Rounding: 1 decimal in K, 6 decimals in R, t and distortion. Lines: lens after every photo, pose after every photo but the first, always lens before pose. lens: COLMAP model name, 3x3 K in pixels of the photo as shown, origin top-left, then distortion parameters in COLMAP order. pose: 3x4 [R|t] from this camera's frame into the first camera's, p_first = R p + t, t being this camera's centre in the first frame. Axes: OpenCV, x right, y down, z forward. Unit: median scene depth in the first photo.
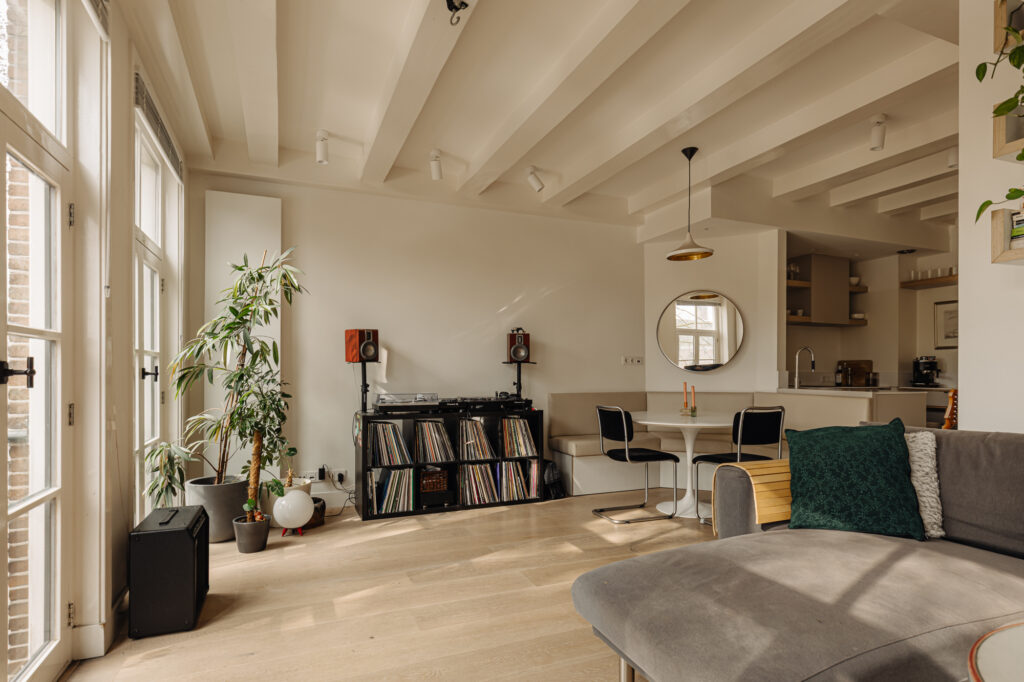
lens RADIAL K [[540.7, 0, 522.1], [0, 540.7, 367.3], [0, 0, 1]] dist [0.001091, 0.000388]
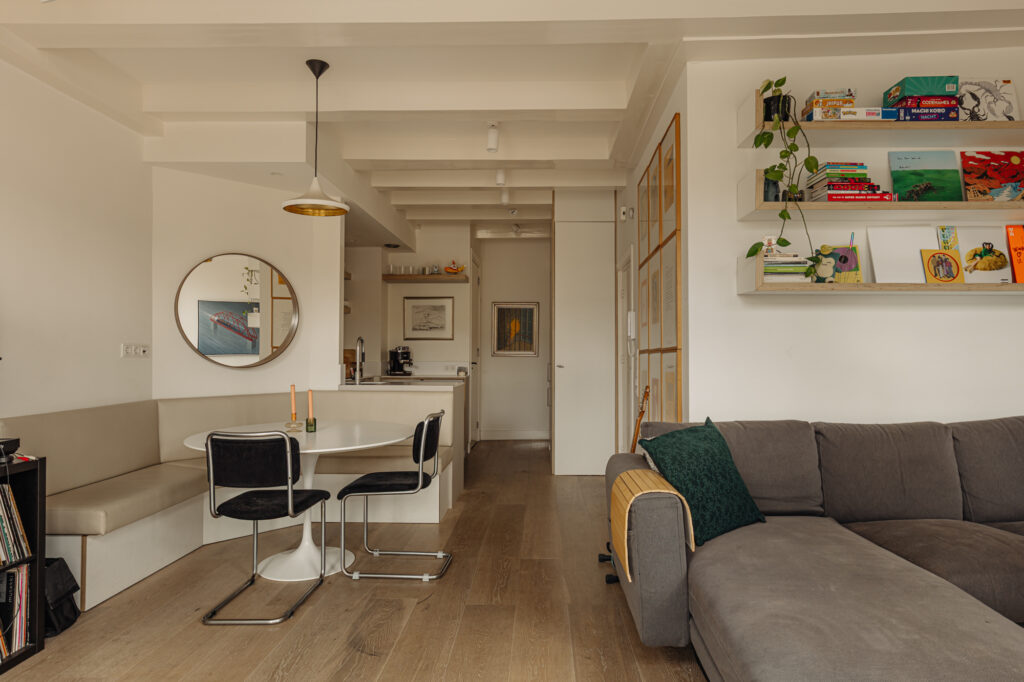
lens RADIAL K [[590.3, 0, 516.5], [0, 590.3, 345.6], [0, 0, 1]] dist [0.020333, 0.002242]
pose [[0.419862, 0.008624, 0.907547, -0.254362], [-0.005581, 0.999960, -0.006920, -0.018718], [-0.907571, -0.002160, 0.419893, 0.364206]]
